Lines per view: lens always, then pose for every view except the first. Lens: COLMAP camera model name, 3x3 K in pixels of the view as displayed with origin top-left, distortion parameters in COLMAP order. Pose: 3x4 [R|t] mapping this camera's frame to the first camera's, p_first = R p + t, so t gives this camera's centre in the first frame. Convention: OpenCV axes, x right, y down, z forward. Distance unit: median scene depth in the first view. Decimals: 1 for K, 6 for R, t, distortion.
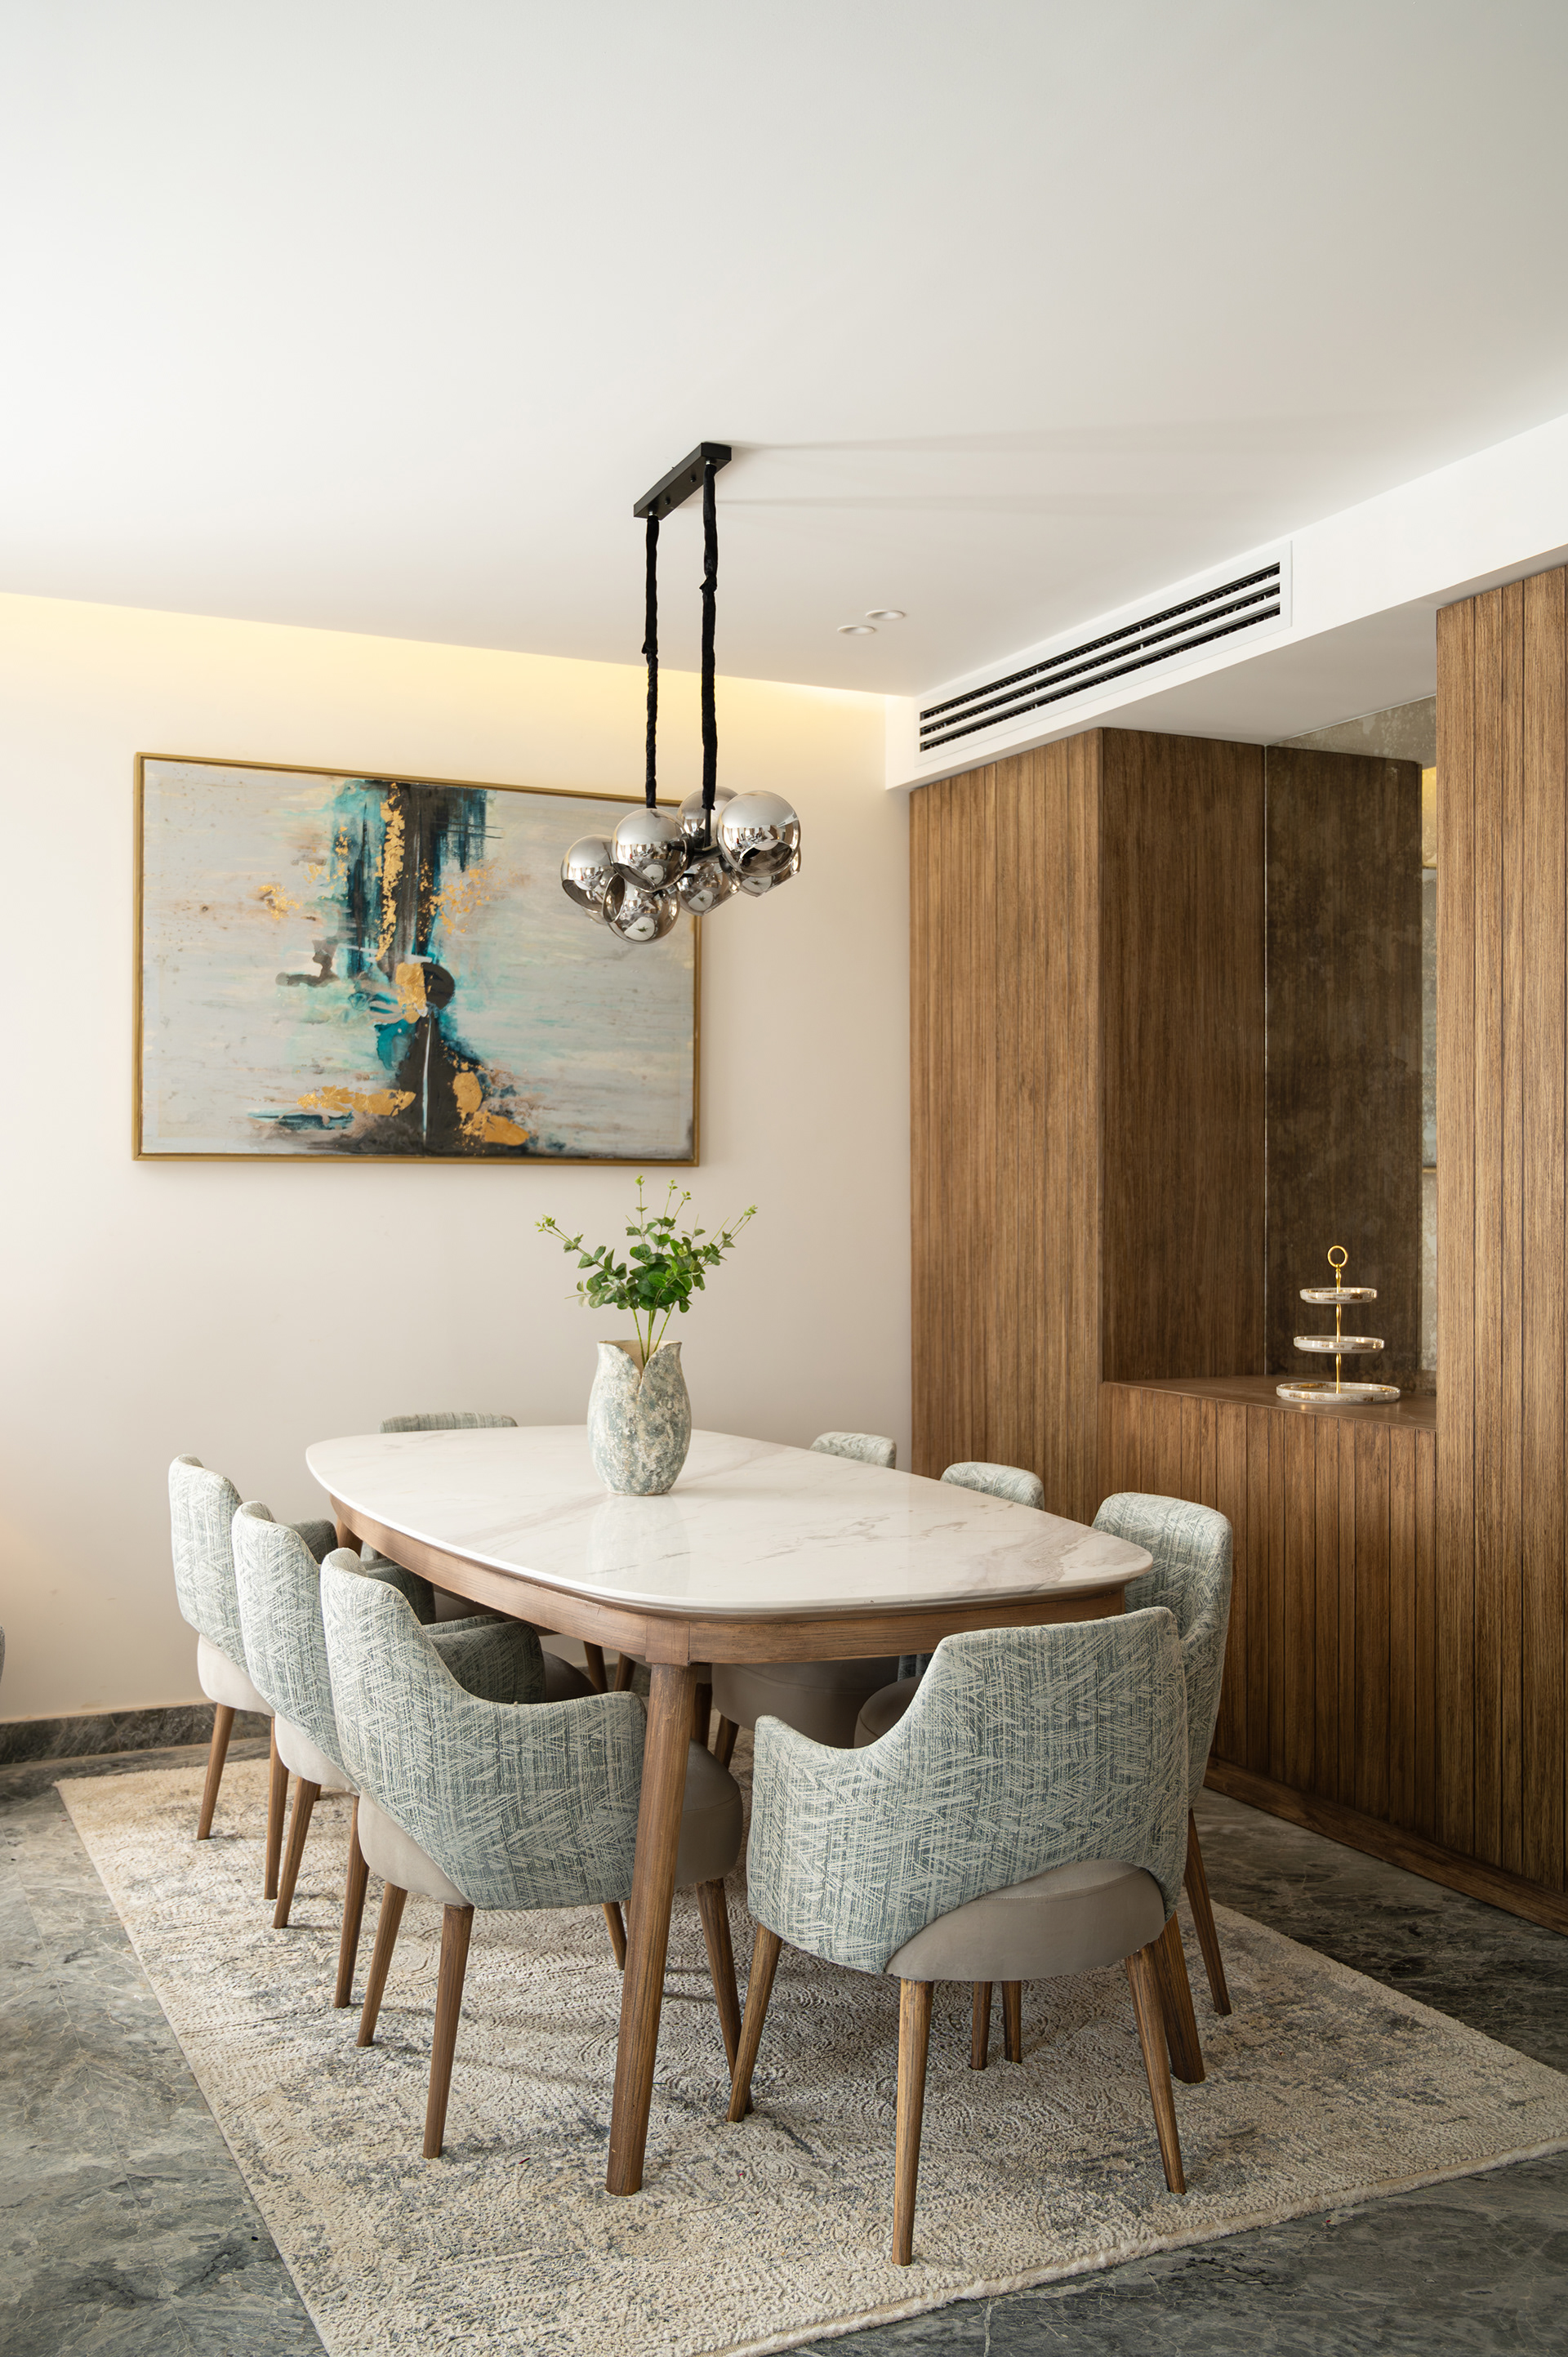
lens RADIAL K [[2079.2, 0, 784.0], [0, 2079.2, 1178.5], [0, 0, 1]] dist [-0.033105, 0.002052]
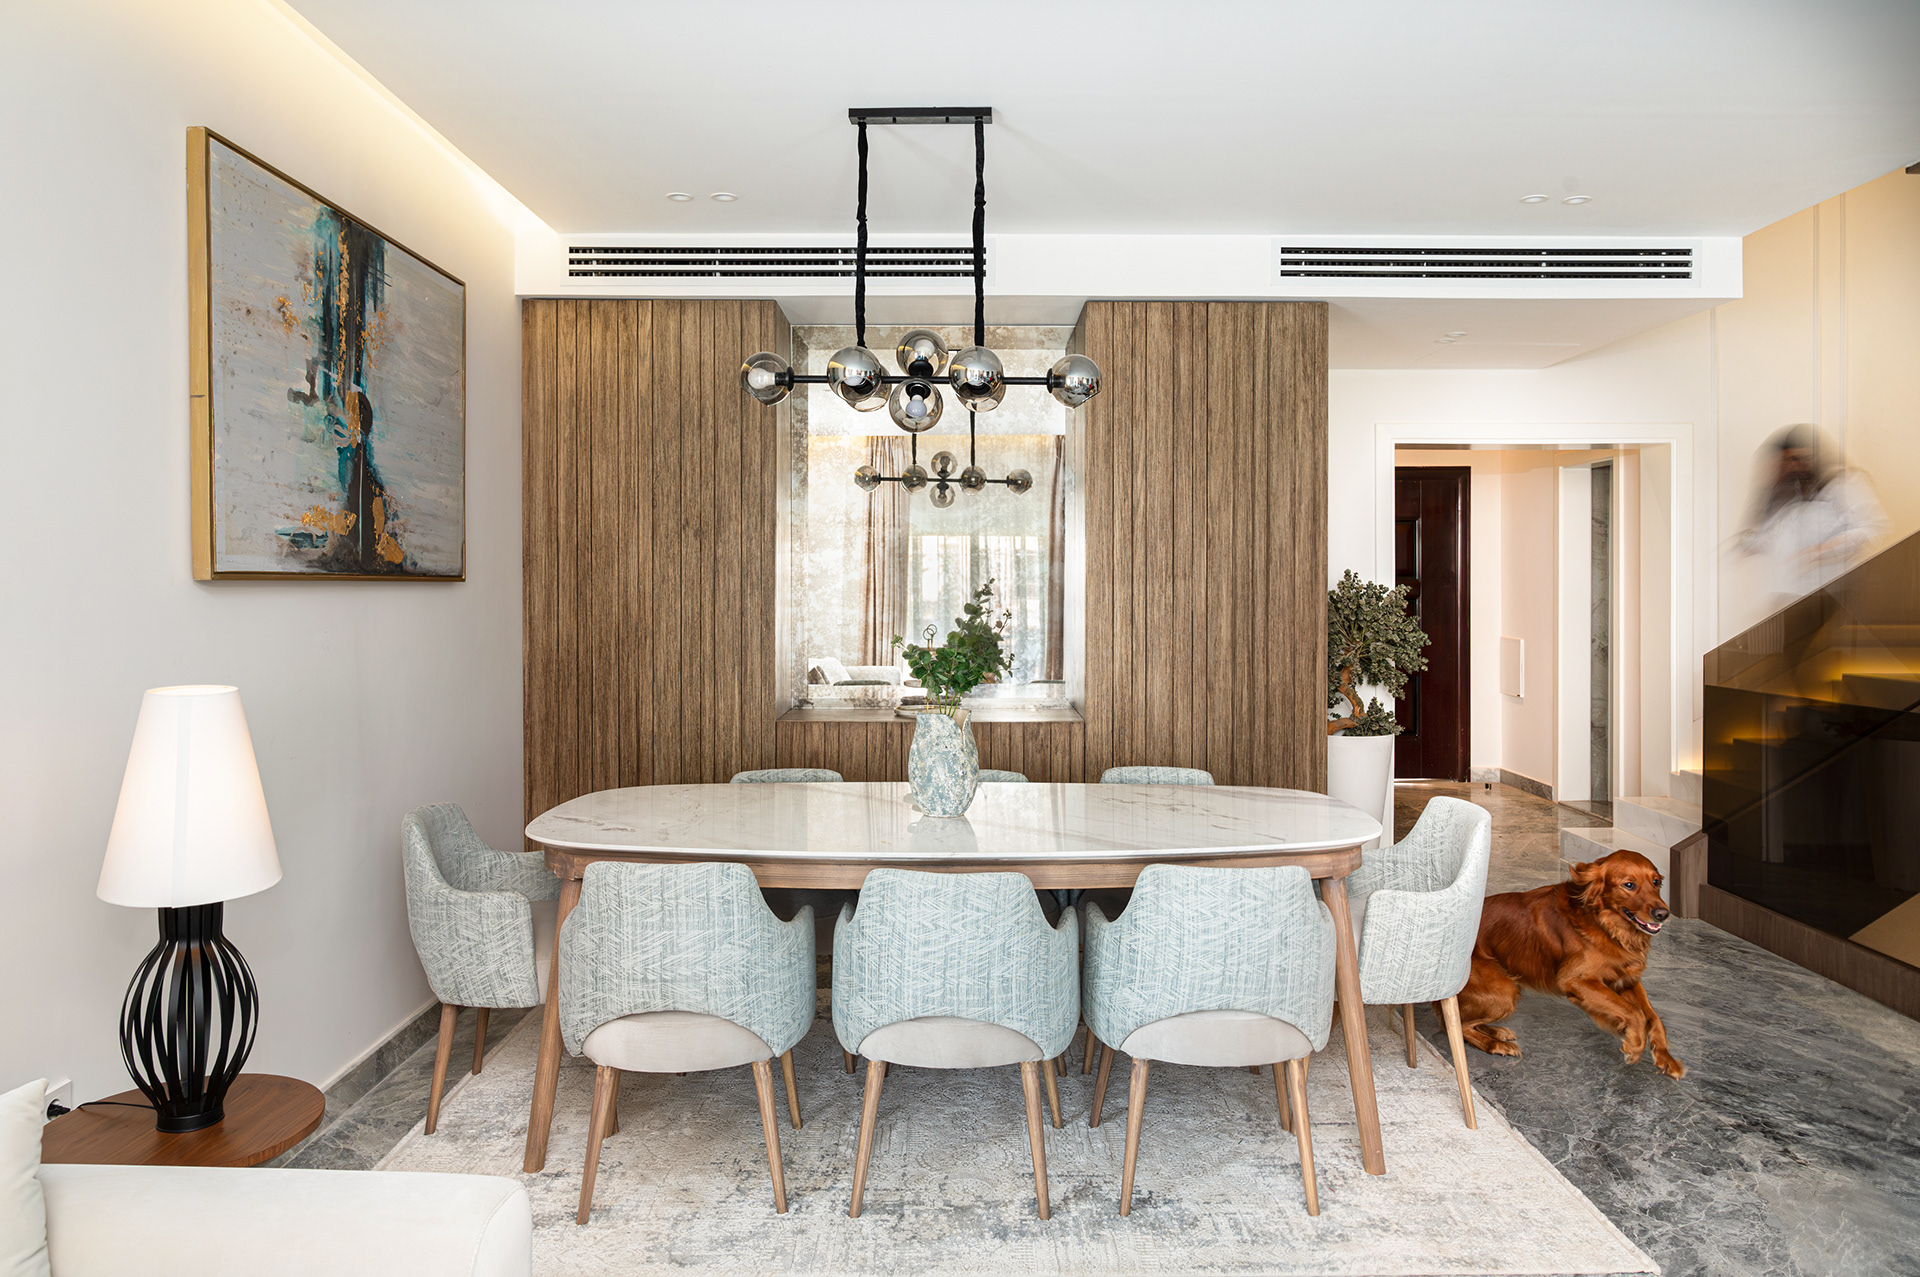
lens RADIAL K [[1288.6, 0, 957.9], [0, 1288.6, 582.6], [0, 0, 1]] dist [-0.023568, -0.000140]
pose [[0.437084, -0.002746, 0.899416, -0.658890], [-0.005785, 0.999966, 0.005864, -0.012467], [-0.899402, -0.007766, 0.437054, 0.454673]]
